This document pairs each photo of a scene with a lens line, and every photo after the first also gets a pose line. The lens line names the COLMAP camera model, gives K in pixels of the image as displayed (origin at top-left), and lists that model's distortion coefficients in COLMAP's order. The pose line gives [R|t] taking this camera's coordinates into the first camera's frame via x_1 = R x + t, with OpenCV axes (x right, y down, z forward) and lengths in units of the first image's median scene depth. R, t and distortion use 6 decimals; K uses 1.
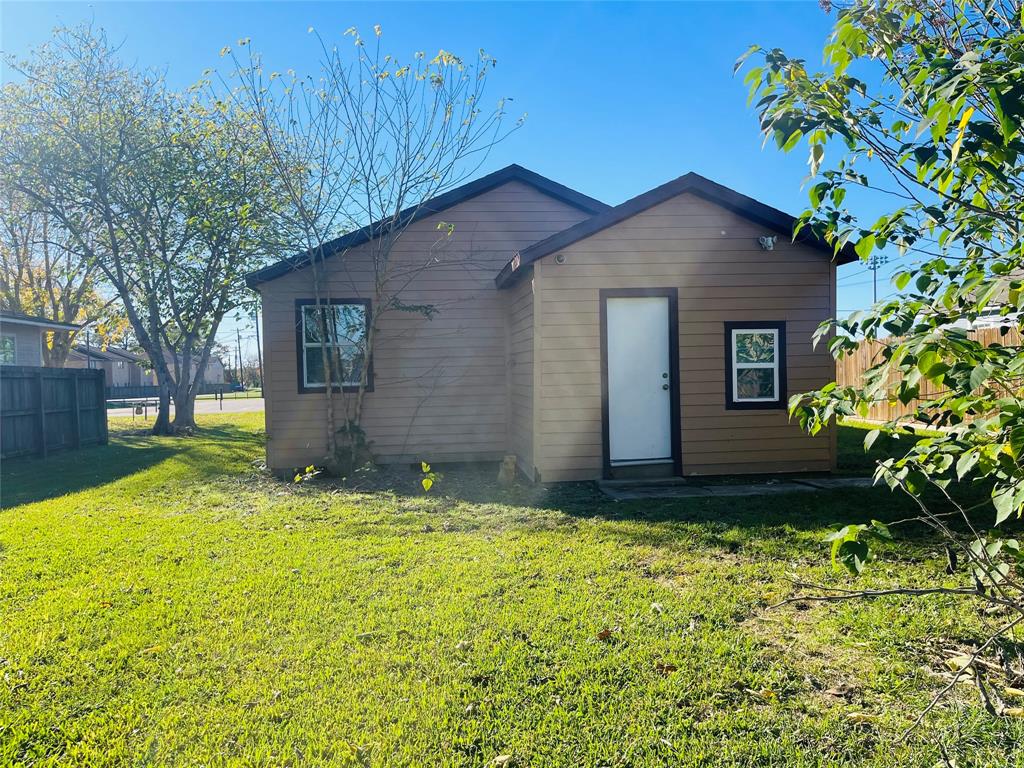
lens RADIAL K [[781.0, 0, 508.2], [0, 781.0, 385.6], [0, 0, 1]] dist [0.069445, -0.091927]
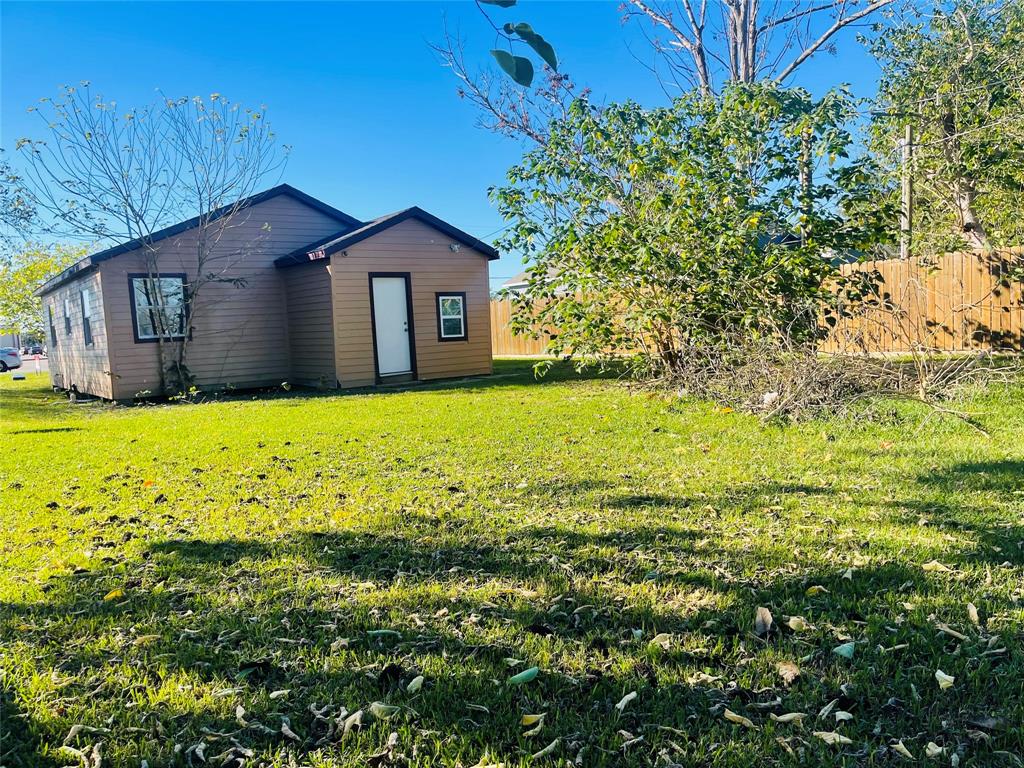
lens RADIAL K [[781.0, 0, 508.1], [0, 781.0, 382.3], [0, 0, 1]] dist [0.069445, -0.091927]
pose [[0.863861, -0.055797, 0.500630, -0.471628], [0.036523, 0.998168, 0.048228, 0.041913], [-0.502404, -0.023378, 0.864317, -0.602907]]
